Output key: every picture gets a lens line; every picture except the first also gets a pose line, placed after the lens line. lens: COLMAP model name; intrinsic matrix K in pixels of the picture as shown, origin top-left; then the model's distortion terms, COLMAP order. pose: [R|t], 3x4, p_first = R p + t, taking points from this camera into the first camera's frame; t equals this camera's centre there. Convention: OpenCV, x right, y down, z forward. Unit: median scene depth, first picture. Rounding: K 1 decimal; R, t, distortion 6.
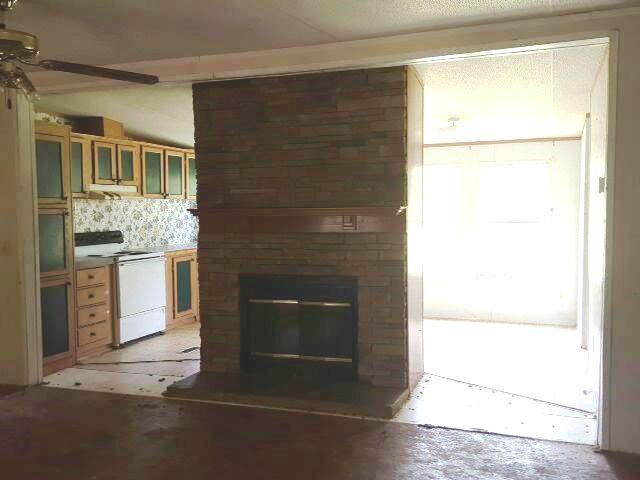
lens RADIAL K [[663.8, 0, 320.8], [0, 663.8, 239.1], [0, 0, 1]] dist [0.120747, 0.000000]
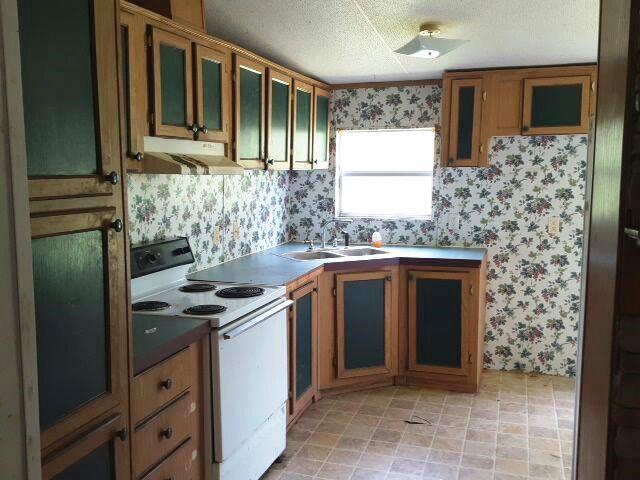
lens RADIAL K [[663.8, 0, 319.2], [0, 663.8, 242.5], [0, 0, 1]] dist [0.120747, 0.000000]
pose [[0.998519, 0.006086, 0.054054, -0.250008], [-0.009478, 0.997985, 0.062732, -0.042773], [-0.053564, -0.063151, 0.996566, 0.569947]]
